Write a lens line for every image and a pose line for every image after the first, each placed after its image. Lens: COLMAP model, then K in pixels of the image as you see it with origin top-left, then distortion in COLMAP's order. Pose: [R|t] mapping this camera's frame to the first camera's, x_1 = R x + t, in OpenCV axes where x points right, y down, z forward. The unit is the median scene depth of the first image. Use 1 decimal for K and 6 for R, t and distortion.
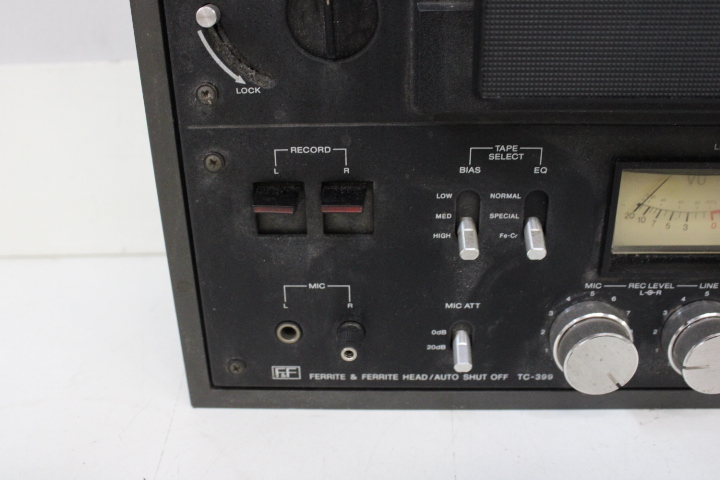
lens RADIAL K [[739.7, 0, 360.0], [0, 739.7, 240.0], [0, 0, 1]] dist [-0.145817, 0.153529]
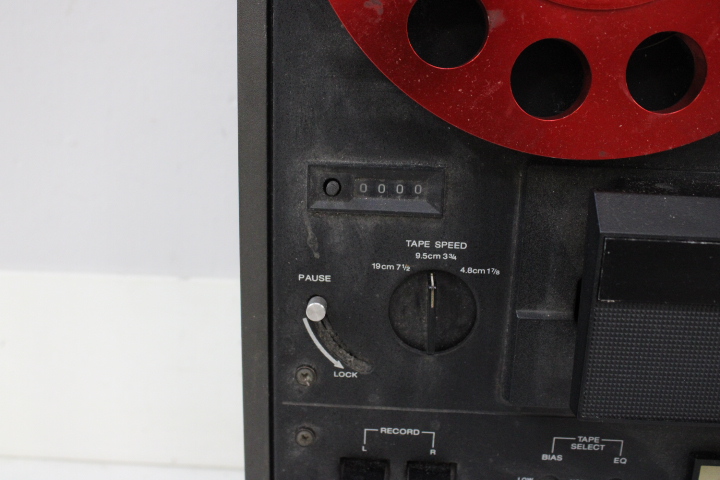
lens RADIAL K [[739.7, 0, 360.0], [0, 739.7, 240.0], [0, 0, 1]] dist [-0.145817, 0.153529]
pose [[0.998403, 0.054768, -0.013886, -0.122326], [-0.056423, 0.979307, -0.194356, -0.180692], [0.002955, 0.194829, 0.980833, -0.059438]]
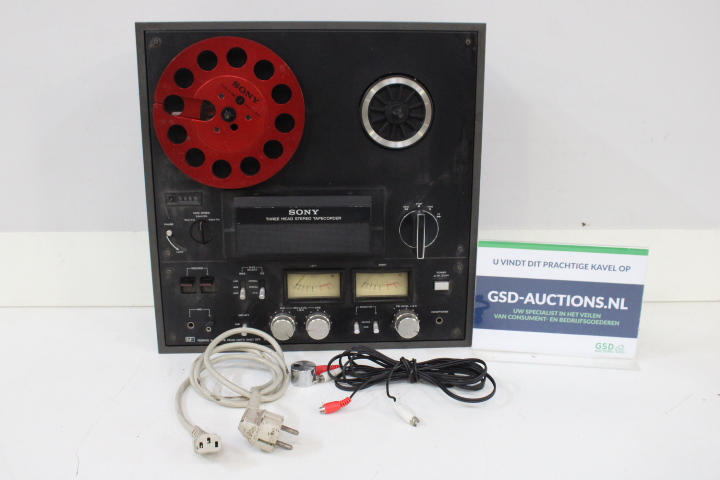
lens RADIAL K [[683.9, 0, 360.0], [0, 683.9, 240.0], [0, 0, 1]] dist [-0.130334, 0.010868]
pose [[0.993121, -0.003376, 0.117046, 0.328466], [0.025912, 0.981137, -0.191569, 0.389107], [-0.114191, 0.193284, 0.974475, -2.293994]]
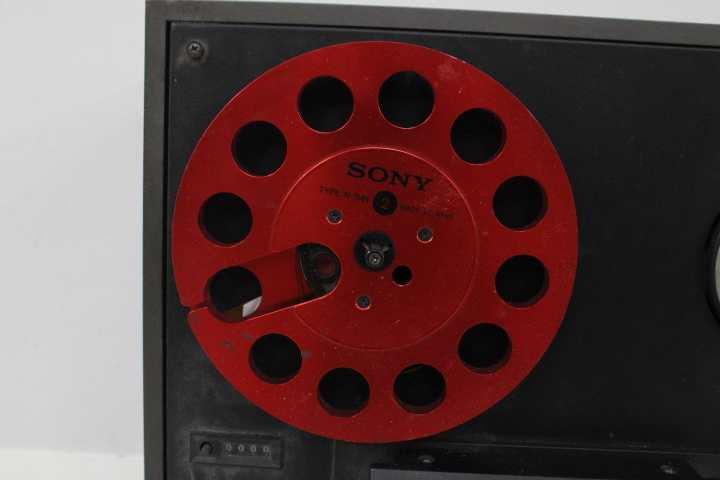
lens RADIAL K [[718.6, 0, 360.0], [0, 718.6, 240.0], [0, 0, 1]] dist [-0.118225, 0.010283]
pose [[0.997570, 0.064908, 0.025329, 0.050075], [-0.053779, 0.948435, -0.312377, -0.395991], [-0.044299, 0.310255, 0.949621, -0.529276]]
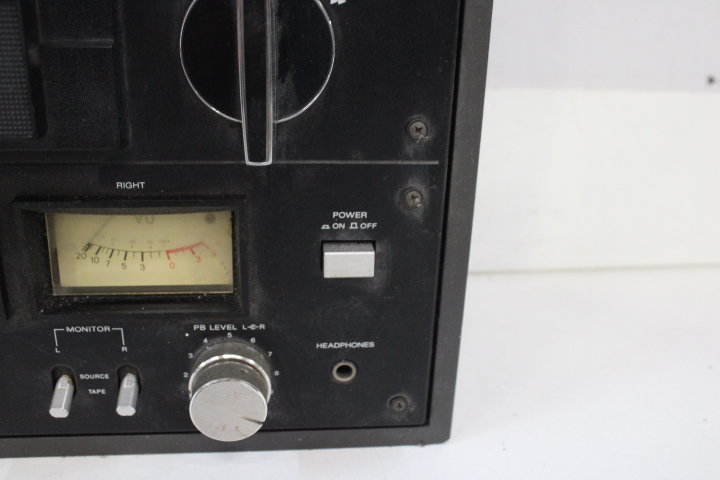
lens RADIAL K [[739.7, 0, 360.0], [0, 739.7, 240.0], [0, 0, 1]] dist [-0.145817, 0.153529]
pose [[0.986848, -0.007776, 0.161466, 0.966920], [0.015970, 0.998646, -0.049511, -0.000938], [-0.160863, 0.051438, 0.985635, -0.040495]]
